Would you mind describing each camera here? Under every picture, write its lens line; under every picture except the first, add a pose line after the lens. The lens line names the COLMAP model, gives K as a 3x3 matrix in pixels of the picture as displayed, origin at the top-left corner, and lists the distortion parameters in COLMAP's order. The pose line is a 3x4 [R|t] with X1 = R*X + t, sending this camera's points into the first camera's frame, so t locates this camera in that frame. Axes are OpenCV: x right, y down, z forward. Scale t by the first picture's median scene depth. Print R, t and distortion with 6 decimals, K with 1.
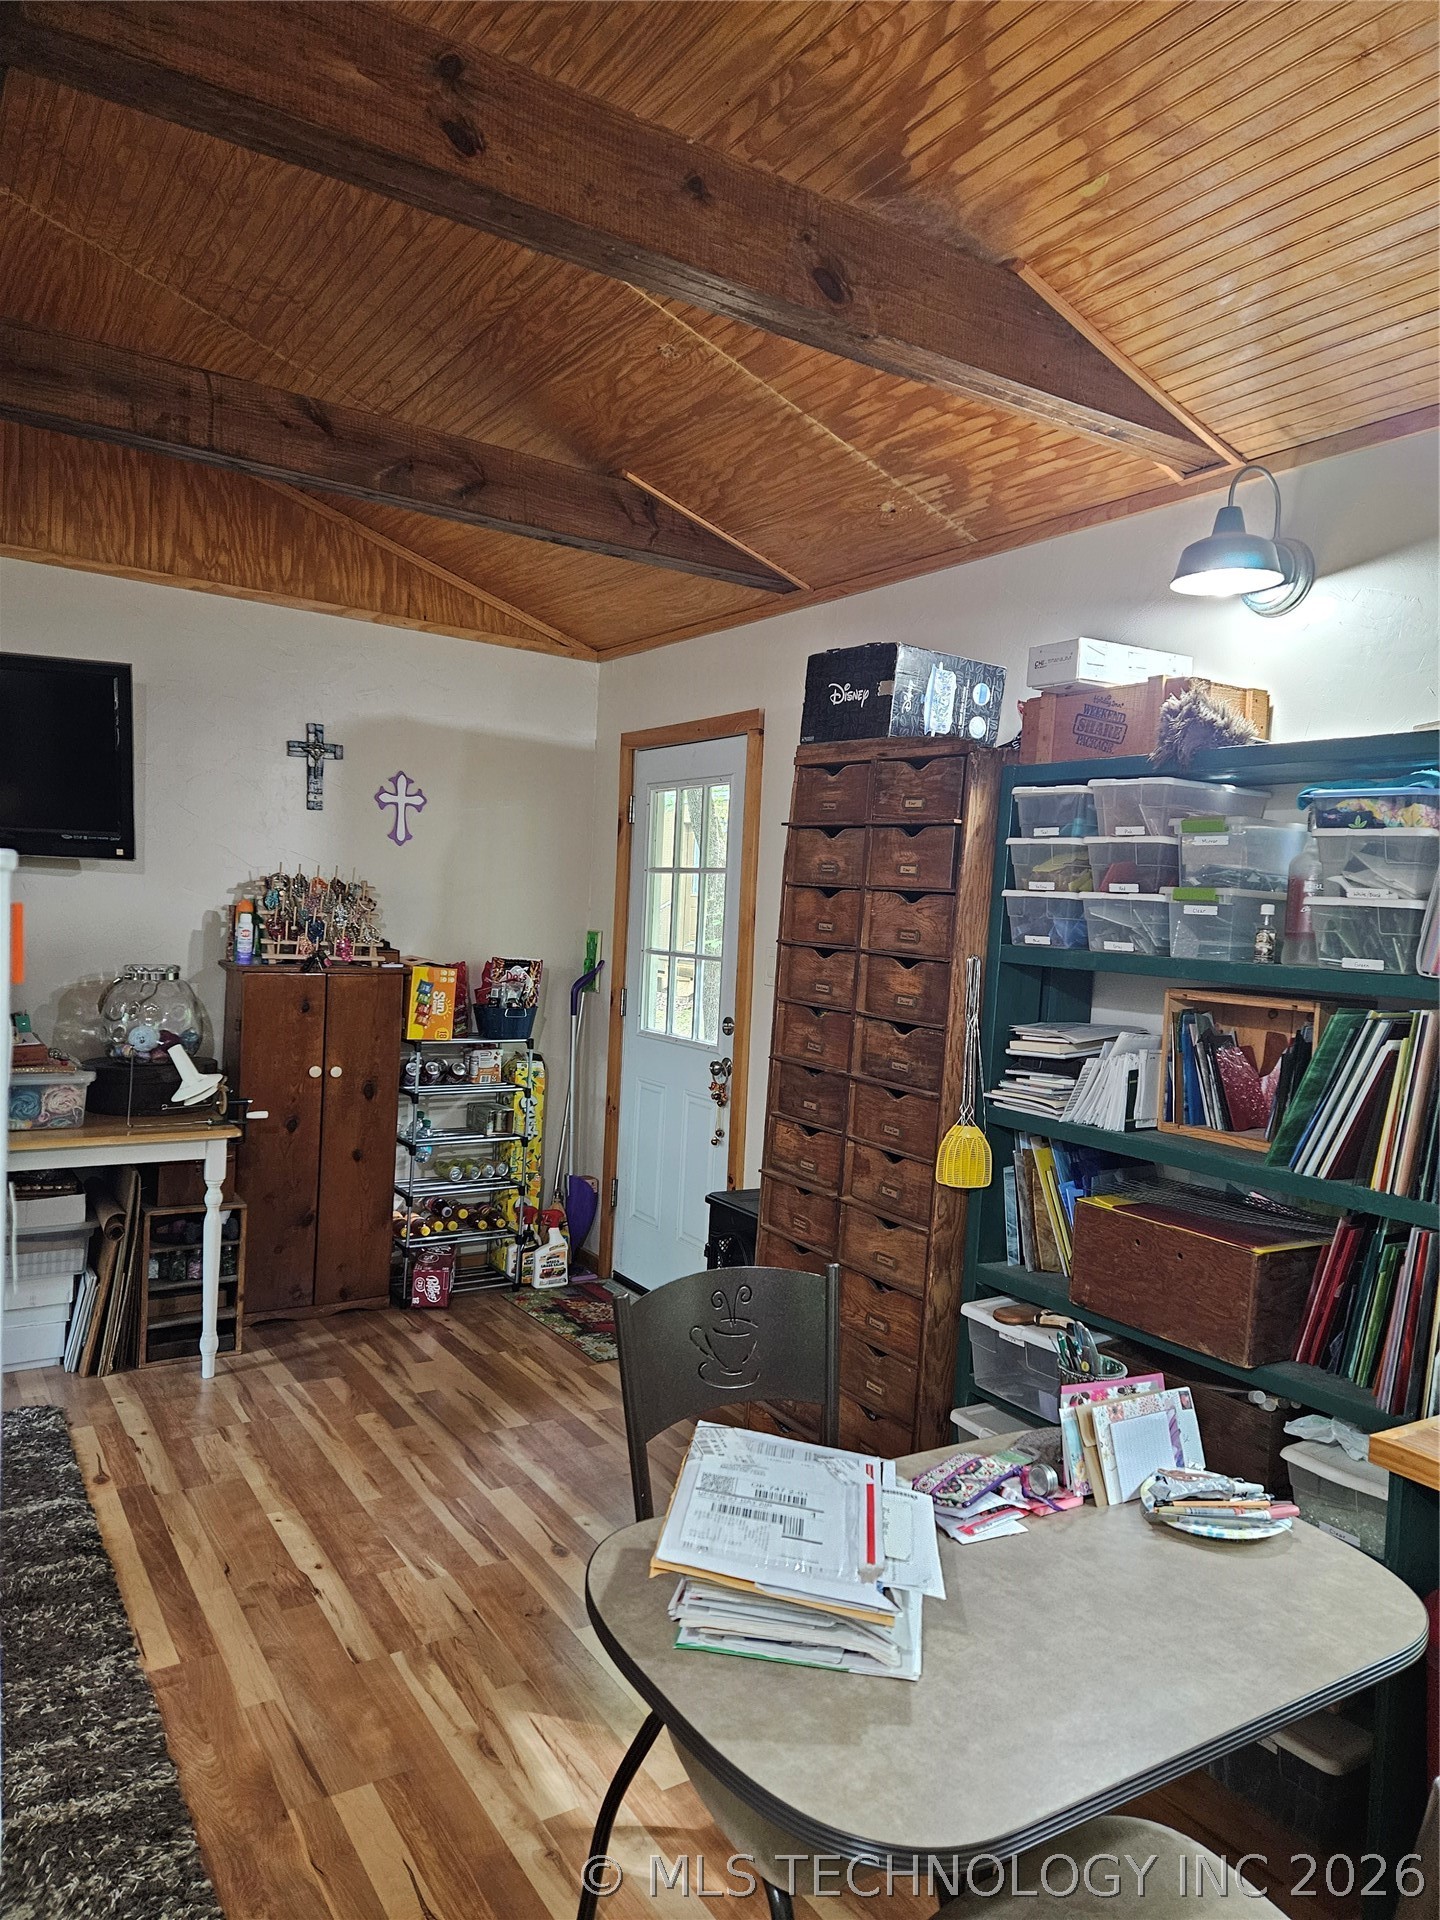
lens RADIAL K [[1277.6, 0, 752.9], [0, 1277.6, 963.0], [0, 0, 1]] dist [0.081472, -0.070879]
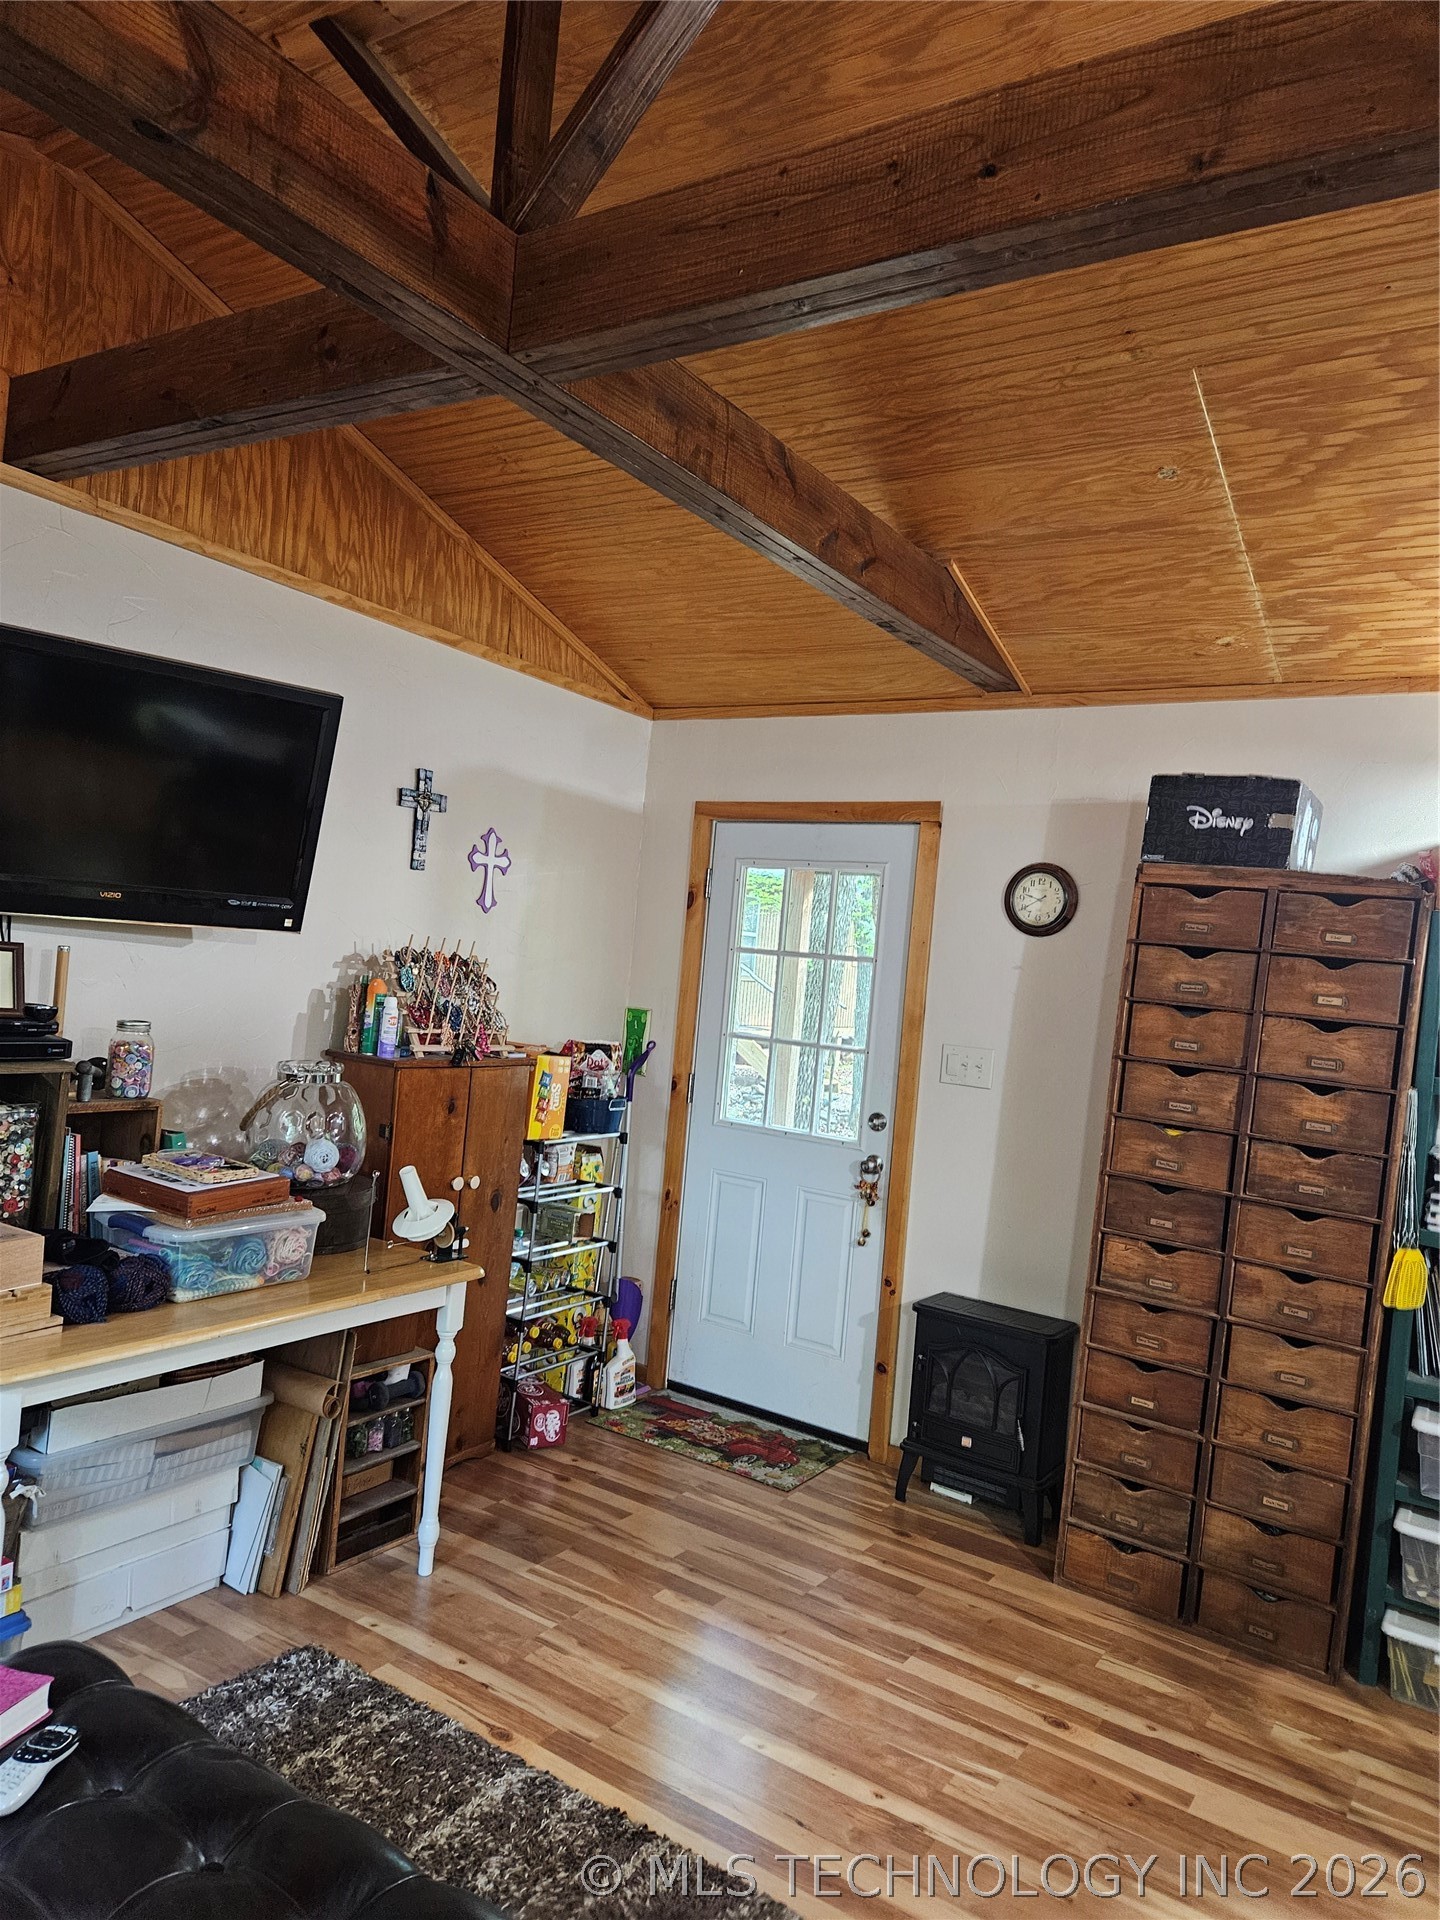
lens RADIAL K [[1277.6, 0, 721.4], [0, 1277.6, 972.3], [0, 0, 1]] dist [0.081472, -0.070879]
pose [[0.920114, 0.029520, 0.390537, -0.517982], [-0.025605, 0.999556, -0.015228, -0.046775], [-0.390813, 0.004011, 0.920461, 0.154335]]
